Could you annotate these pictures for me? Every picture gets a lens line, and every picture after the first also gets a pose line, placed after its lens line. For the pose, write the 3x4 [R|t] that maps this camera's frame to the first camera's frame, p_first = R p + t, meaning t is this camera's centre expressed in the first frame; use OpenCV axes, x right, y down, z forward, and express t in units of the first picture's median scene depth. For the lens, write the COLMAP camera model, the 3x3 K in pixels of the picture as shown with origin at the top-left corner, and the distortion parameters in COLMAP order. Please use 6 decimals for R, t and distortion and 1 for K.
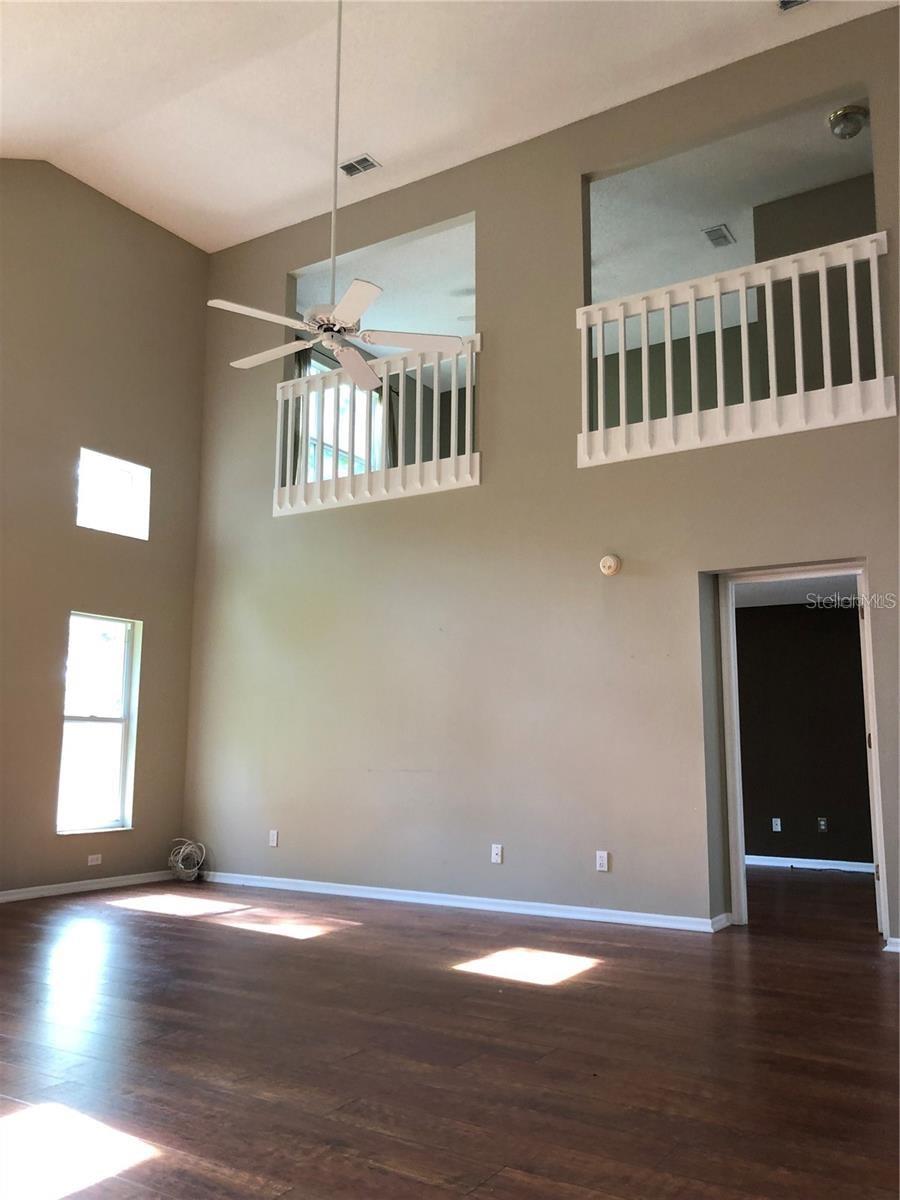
lens RADIAL K [[990.6, 0, 450.0], [0, 990.6, 600.0], [0, 0, 1]] dist [0.054356, -0.003009]
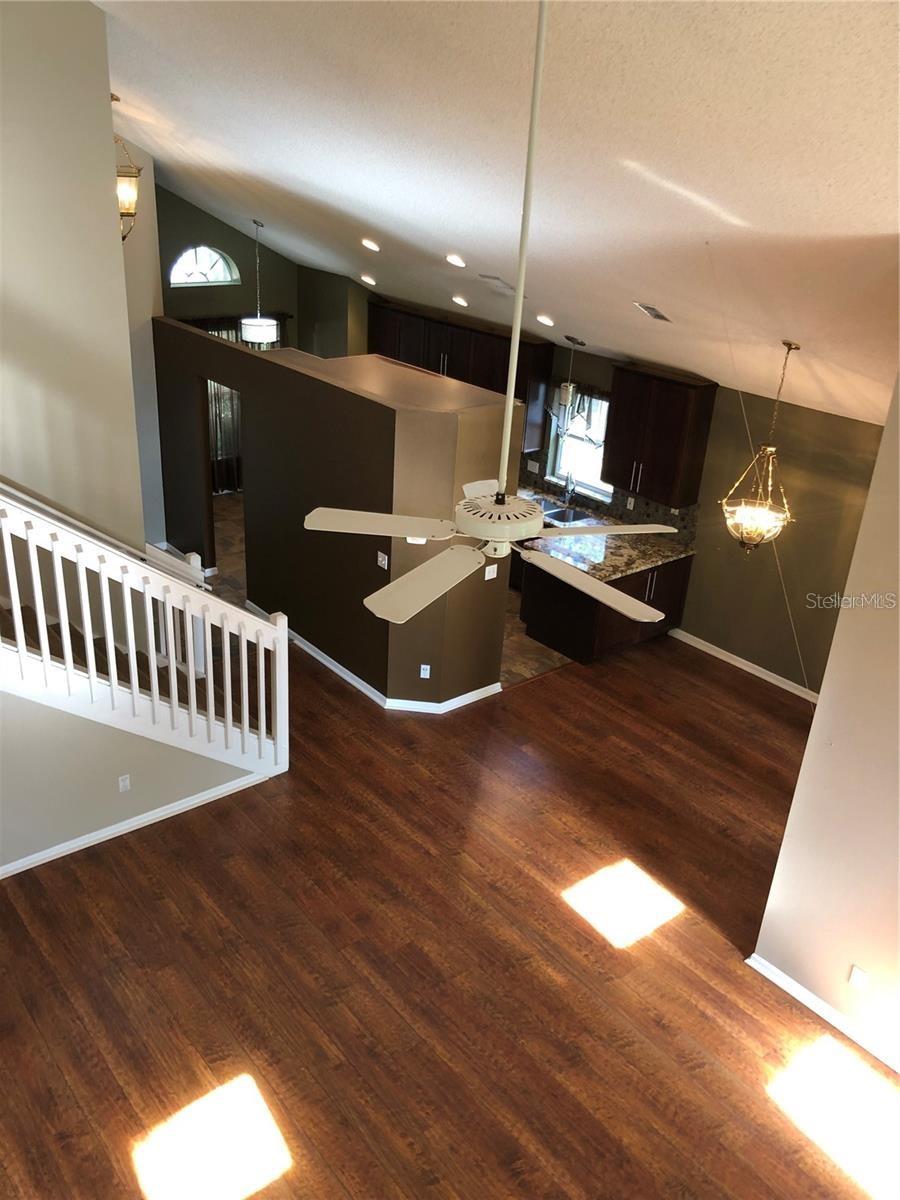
lens RADIAL K [[983.5, 0, 438.9], [0, 983.5, 593.6], [0, 0, 1]] dist [0.049531, -0.072907]
pose [[-0.945491, -0.184764, 0.268160, -0.496396], [-0.107925, 0.954710, 0.277273, -0.770796], [-0.307245, 0.233218, -0.922611, 3.069718]]
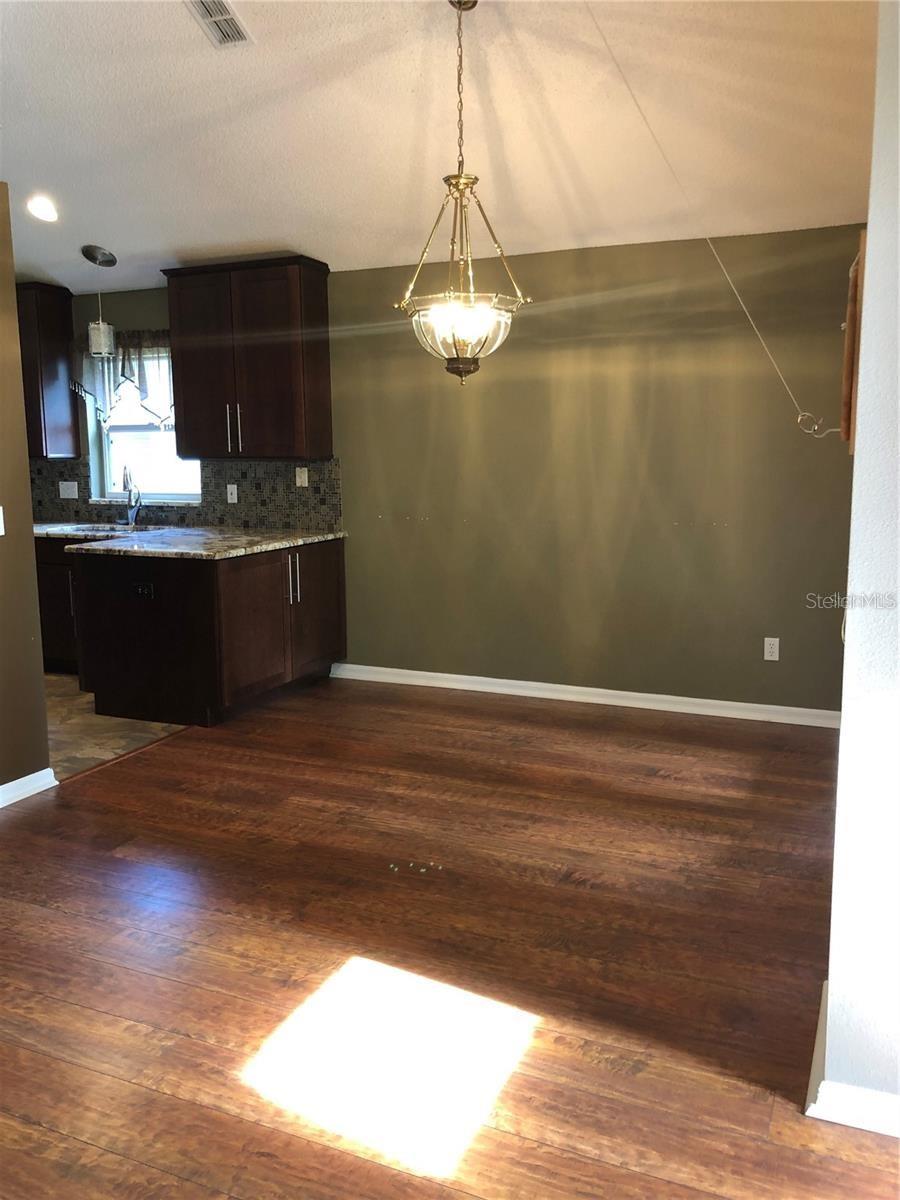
lens RADIAL K [[983.5, 0, 438.9], [0, 983.5, 593.6], [0, 0, 1]] dist [0.049531, -0.072907]
pose [[-0.991557, 0.026231, -0.126994, -0.309299], [0.025649, 0.999652, 0.006219, 0.100236], [0.127113, 0.002909, -0.991884, 1.800528]]
